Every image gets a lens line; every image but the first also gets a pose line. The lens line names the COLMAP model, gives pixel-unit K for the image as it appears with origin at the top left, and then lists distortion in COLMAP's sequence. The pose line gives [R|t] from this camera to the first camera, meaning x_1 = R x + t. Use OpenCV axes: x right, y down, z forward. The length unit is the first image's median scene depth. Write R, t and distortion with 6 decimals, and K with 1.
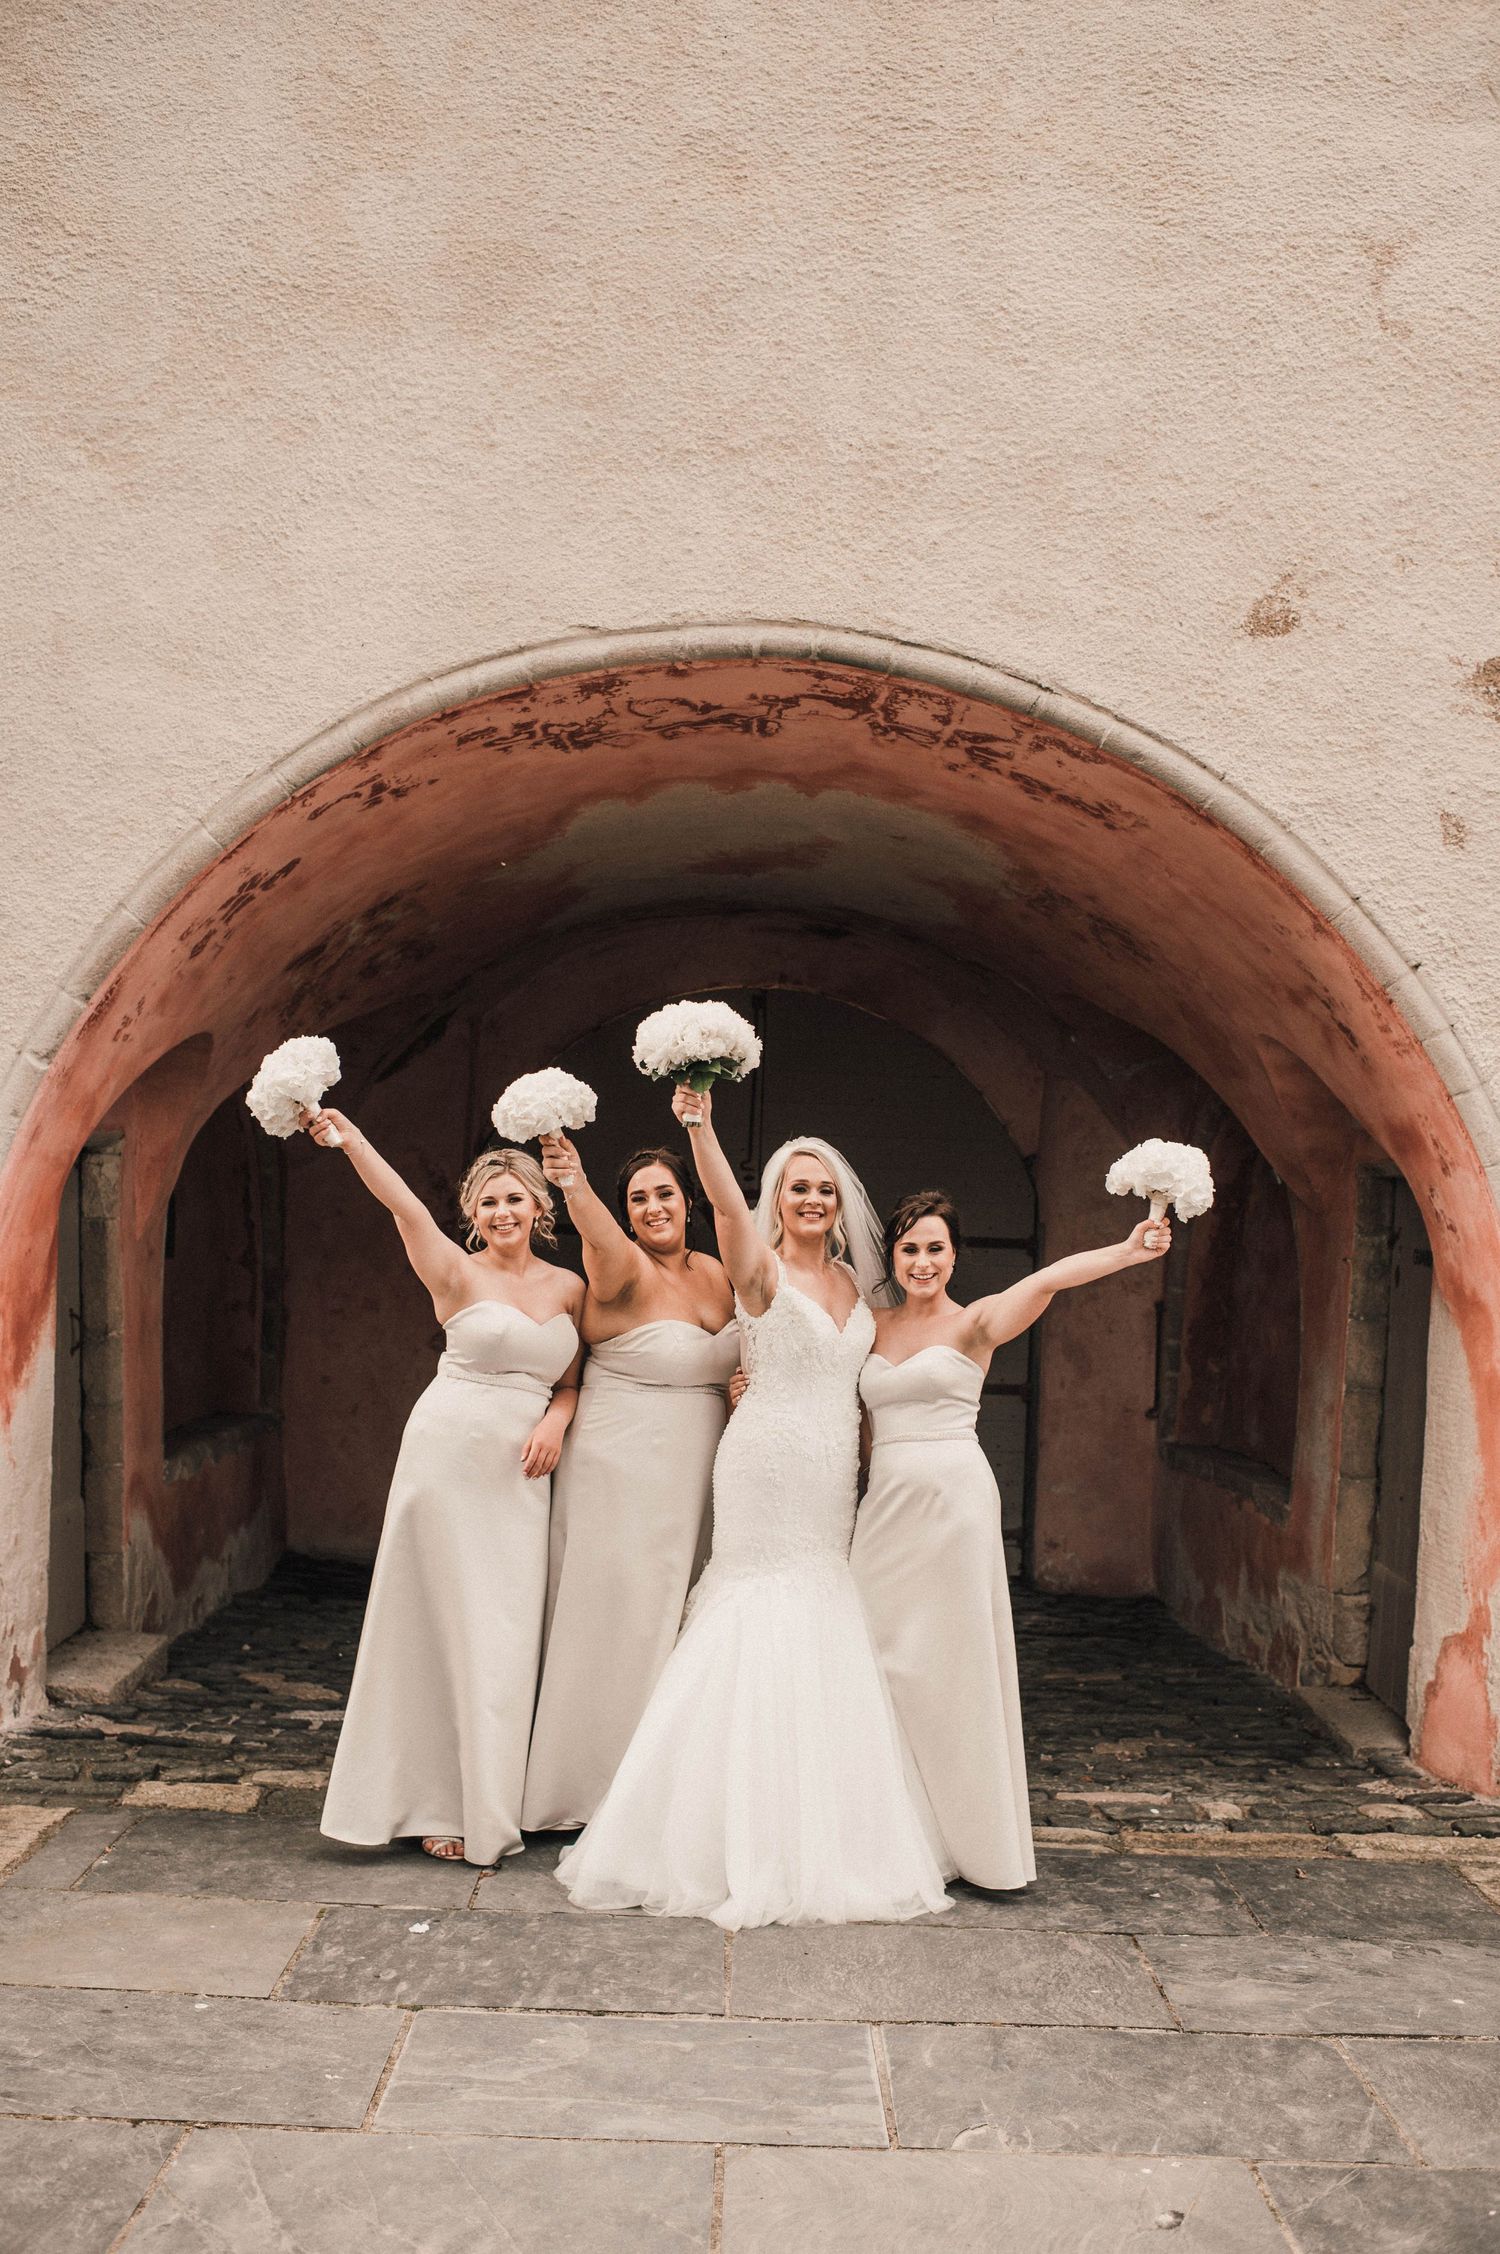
lens RADIAL K [[2244.8, 0, 745.3], [0, 2244.8, 1134.9], [0, 0, 1]] dist [-0.090011, 0.000000]
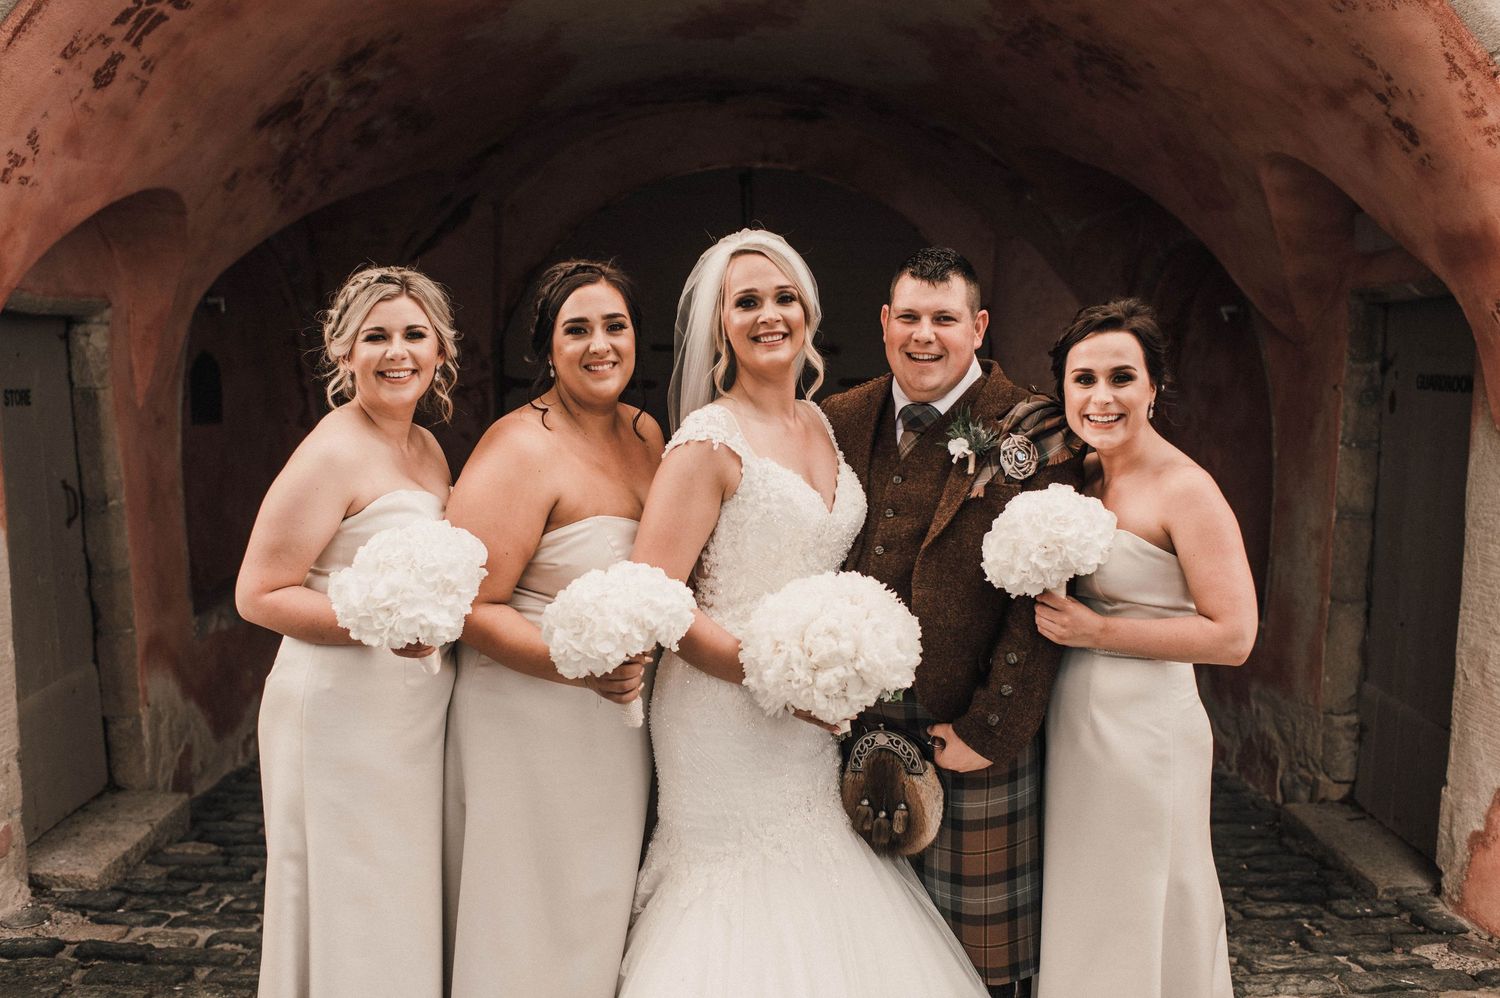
lens RADIAL K [[1493.9, 0, 752.6], [0, 1493.9, 497.2], [0, 0, 1]] dist [-0.090011, 0.000000]
pose [[0.999406, -0.034222, 0.004077, 0.002759], [0.033502, 0.992442, 0.118056, 0.023194], [-0.008086, -0.117849, 0.992999, 0.431817]]
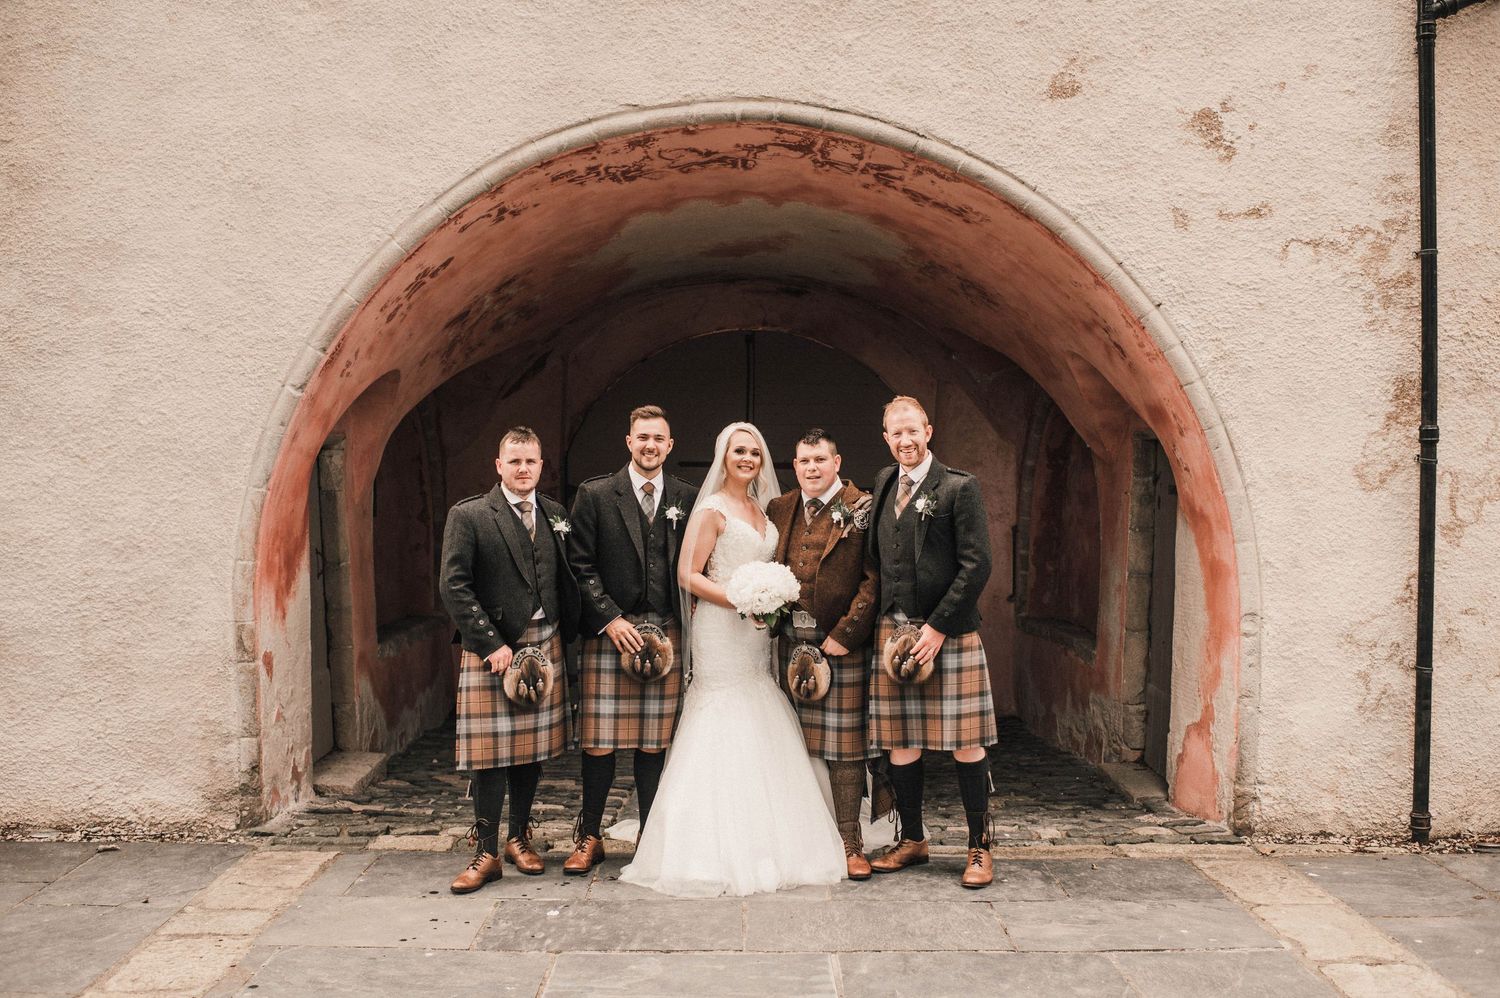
lens RADIAL K [[1493.9, 0, 755.1], [0, 1493.9, 507.5], [0, 0, 1]] dist [-0.090011, 0.000000]
pose [[0.999531, -0.030174, 0.005248, 0.002366], [0.029852, 0.998132, 0.053298, 0.003213], [-0.006846, -0.053117, 0.998565, -0.056371]]
